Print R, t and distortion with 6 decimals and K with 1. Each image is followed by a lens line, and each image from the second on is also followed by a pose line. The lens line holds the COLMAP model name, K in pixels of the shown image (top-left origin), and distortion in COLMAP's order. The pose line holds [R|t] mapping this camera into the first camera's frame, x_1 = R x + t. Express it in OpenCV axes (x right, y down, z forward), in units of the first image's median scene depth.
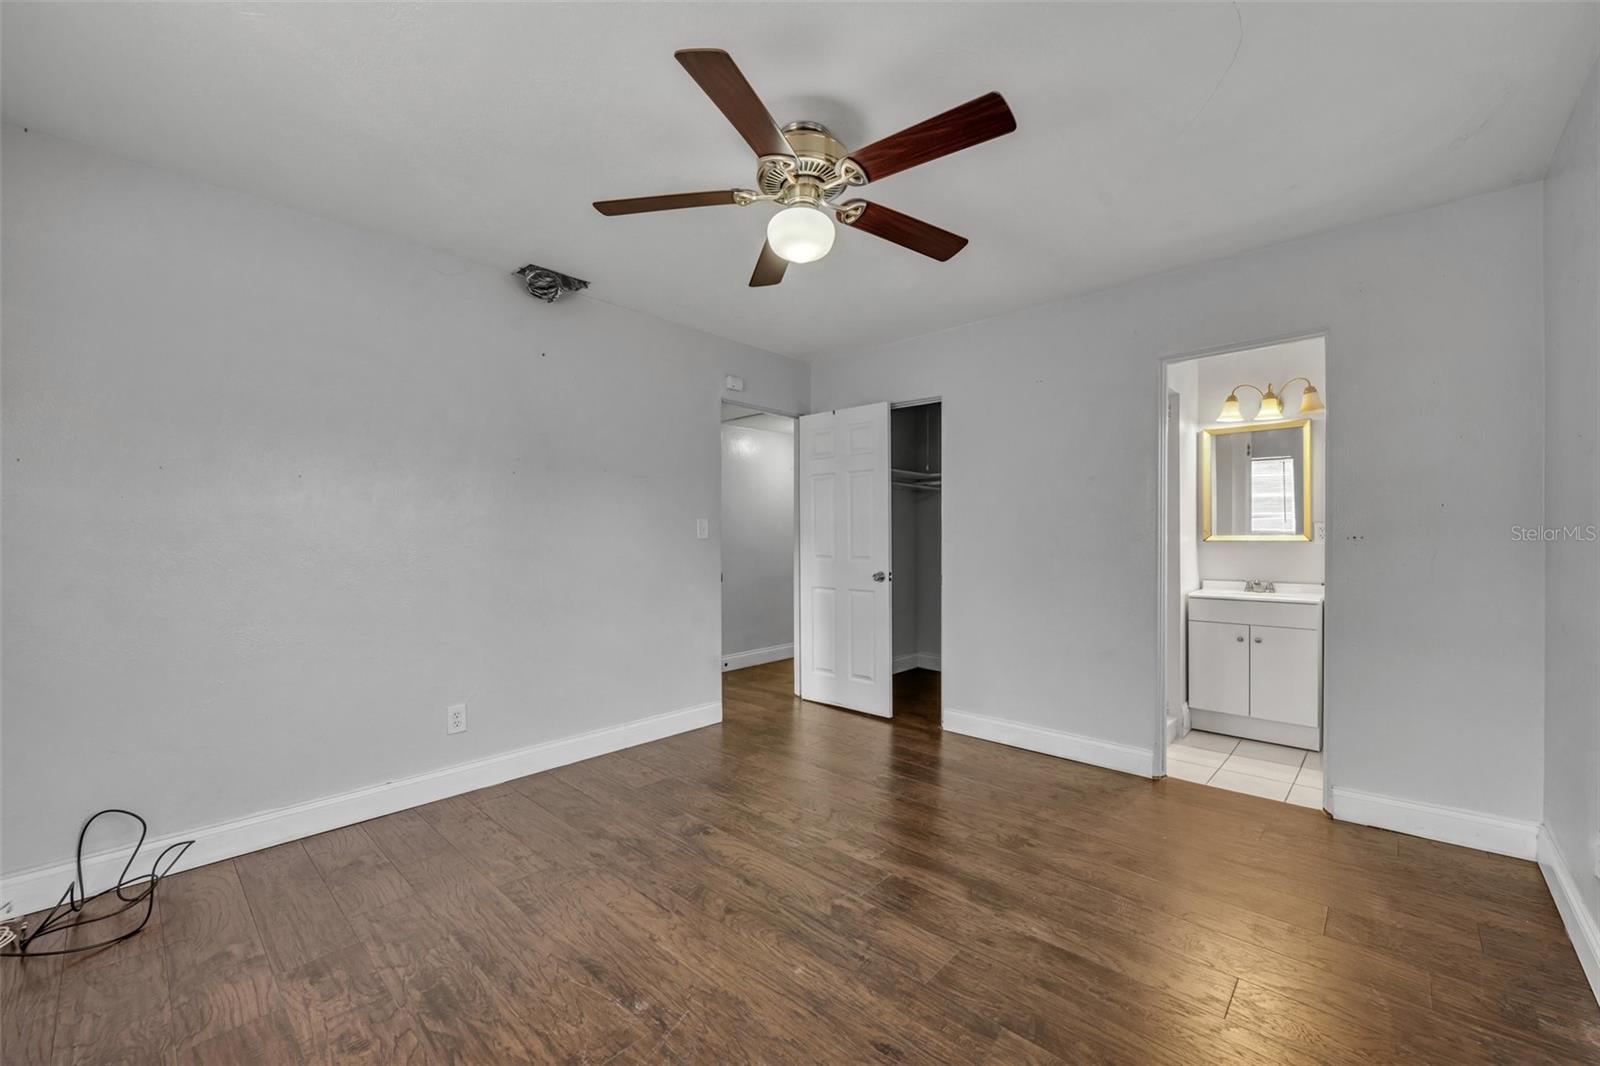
lens RADIAL K [[637.9, 0, 798.5], [0, 637.9, 533.2], [0, 0, 1]] dist [-0.001581, -0.000046]
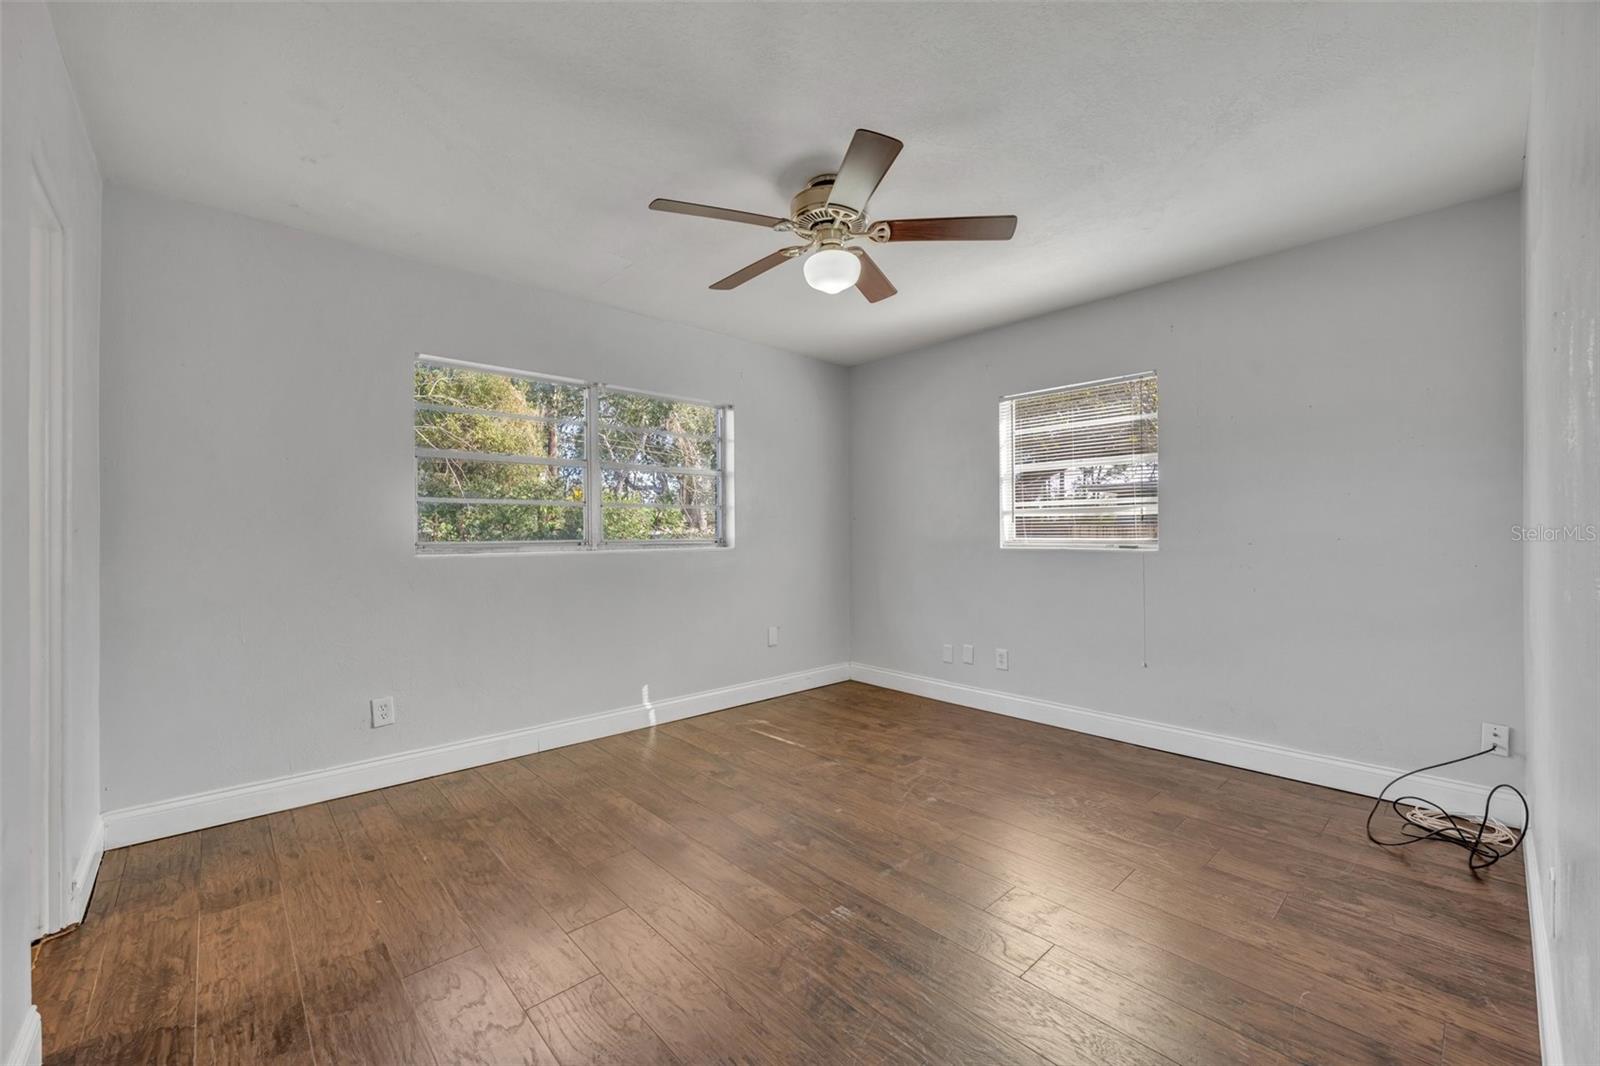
lens RADIAL K [[637.9, 0, 798.5], [0, 637.9, 533.2], [0, 0, 1]] dist [-0.001581, -0.000046]
pose [[-0.996947, 0.005223, 0.077911, -0.022616], [0.005579, 0.999975, 0.004355, 0.012960], [-0.077887, 0.004776, -0.996951, 2.223209]]
